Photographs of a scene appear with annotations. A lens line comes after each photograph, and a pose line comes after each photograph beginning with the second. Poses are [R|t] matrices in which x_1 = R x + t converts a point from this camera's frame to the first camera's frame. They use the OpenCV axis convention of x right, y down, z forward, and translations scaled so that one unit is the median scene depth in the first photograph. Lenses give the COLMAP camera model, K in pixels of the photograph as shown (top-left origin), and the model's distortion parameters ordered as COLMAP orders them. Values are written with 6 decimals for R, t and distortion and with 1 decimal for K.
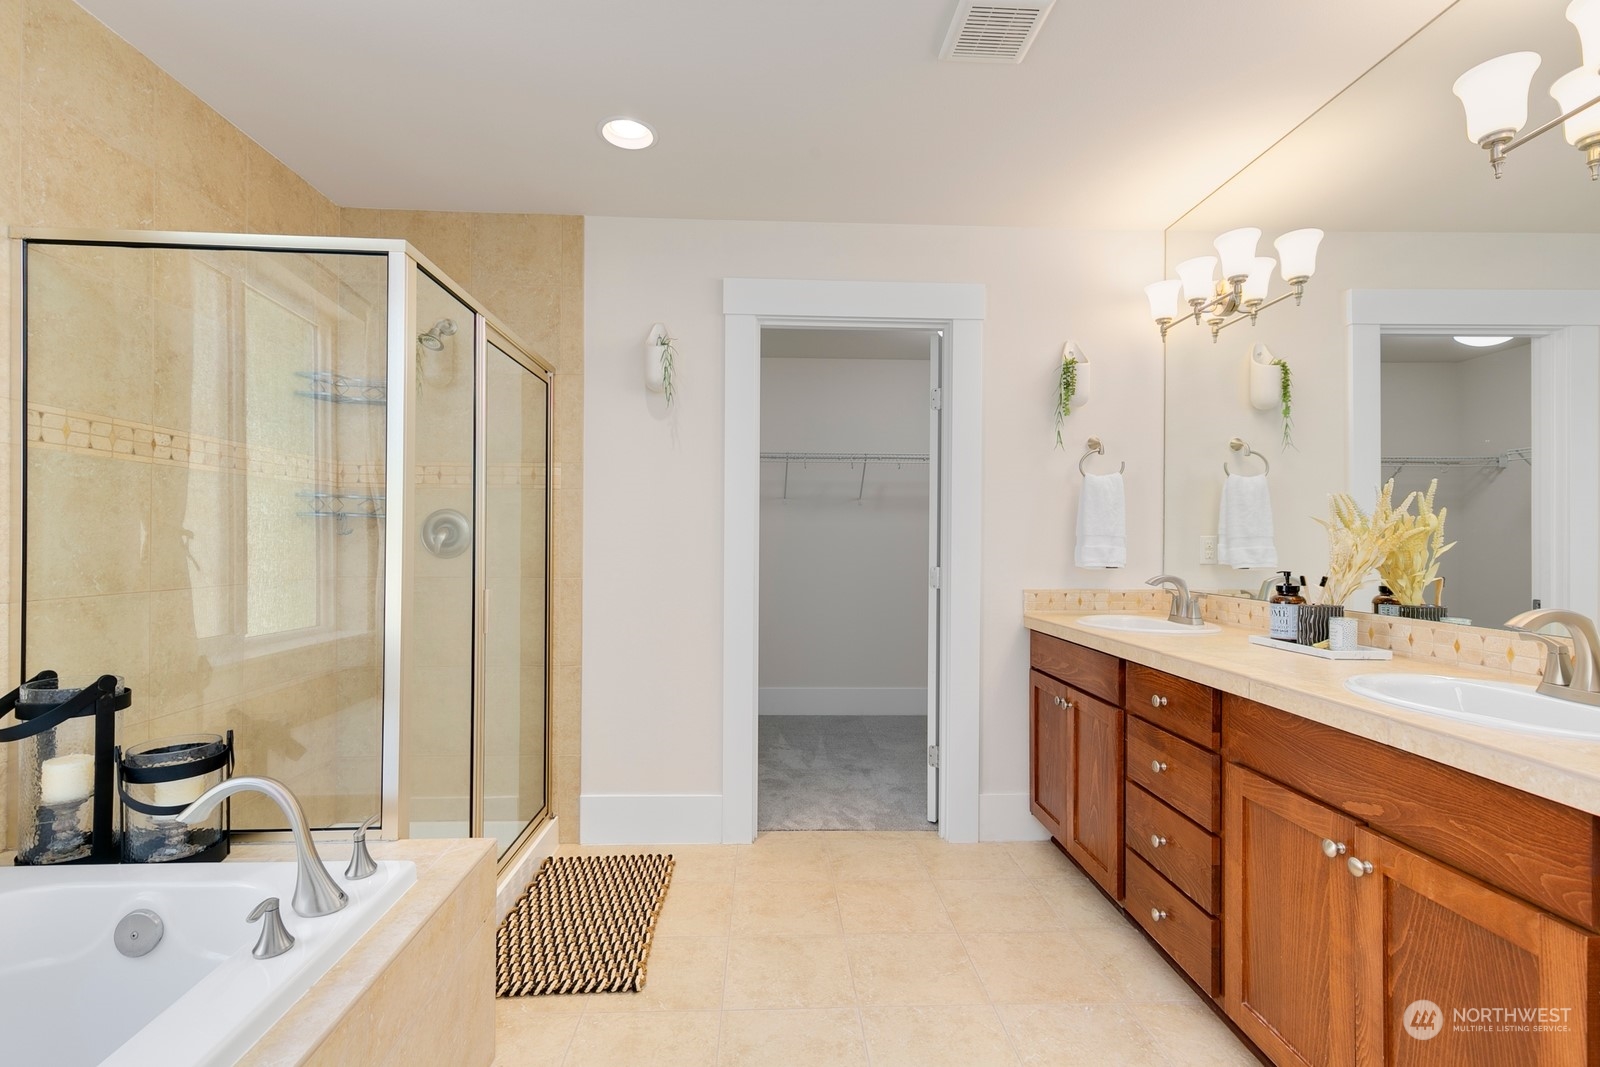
lens RADIAL K [[724.8, 0, 801.6], [0, 724.8, 538.5], [0, 0, 1]] dist [0.003621, 0.000788]
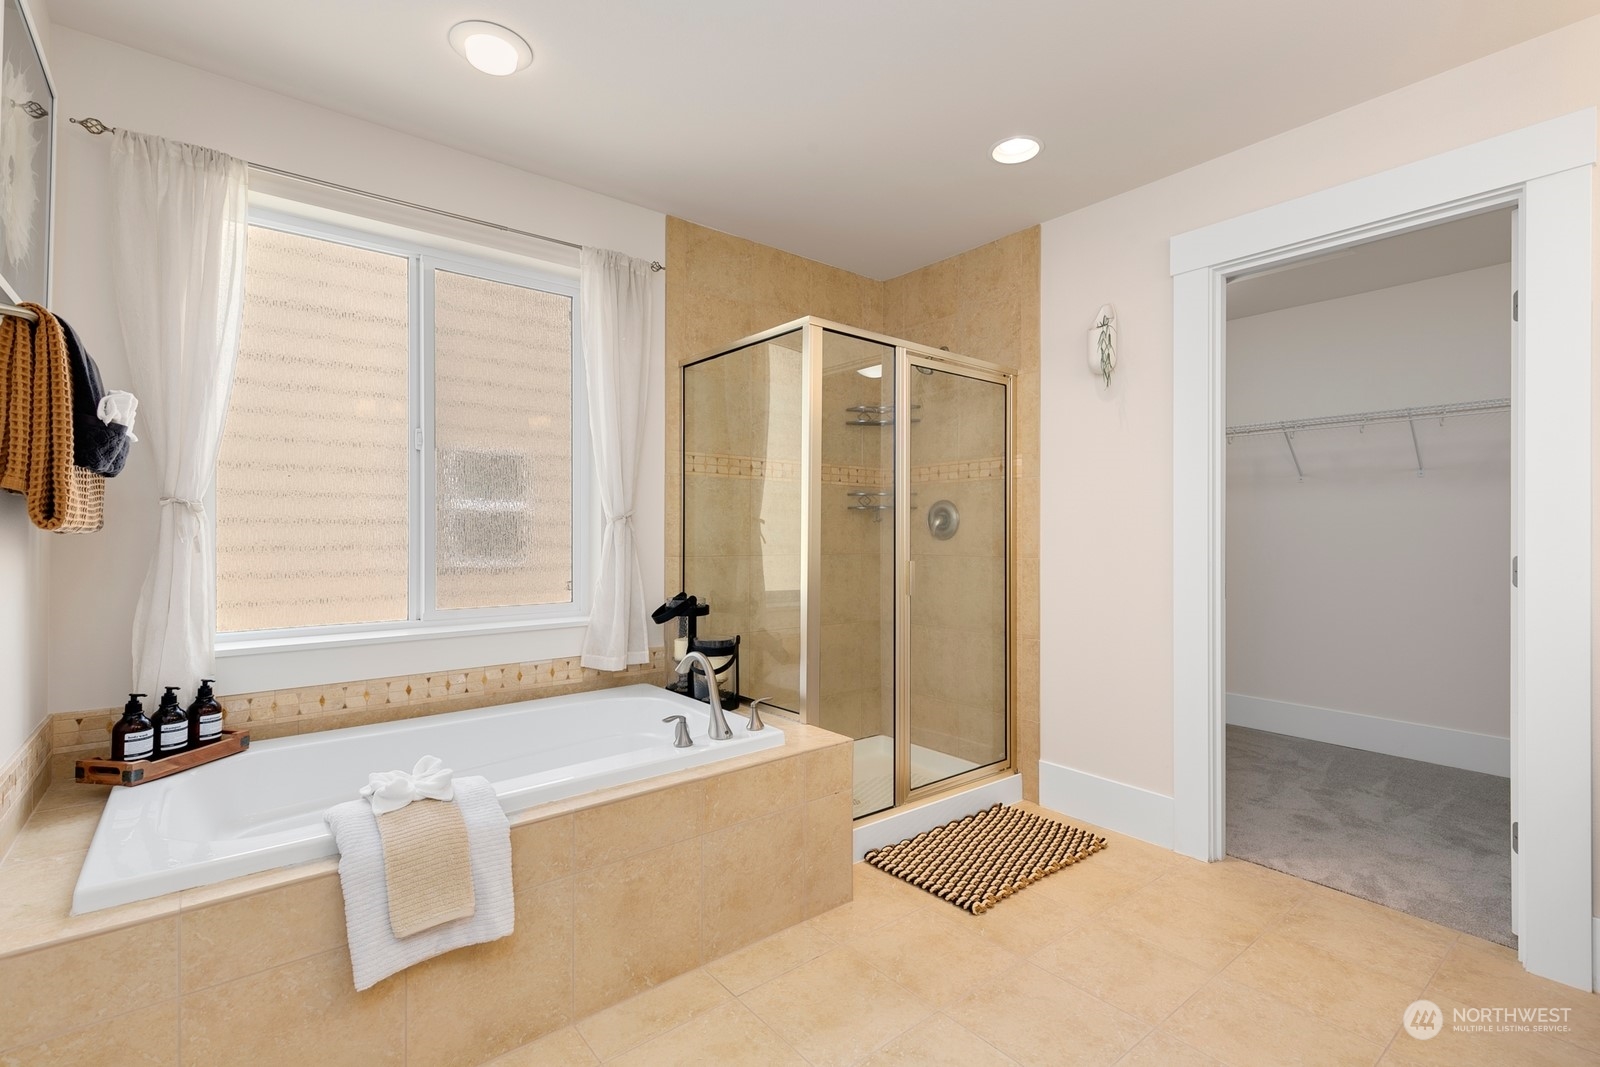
lens RADIAL K [[724.8, 0, 791.0], [0, 724.8, 533.0], [0, 0, 1]] dist [0.003621, 0.000788]
pose [[0.587117, -0.006191, -0.809478, 0.367680], [0.002752, 0.999980, -0.005652, 0.021688], [0.809497, 0.001091, 0.587123, 0.067374]]
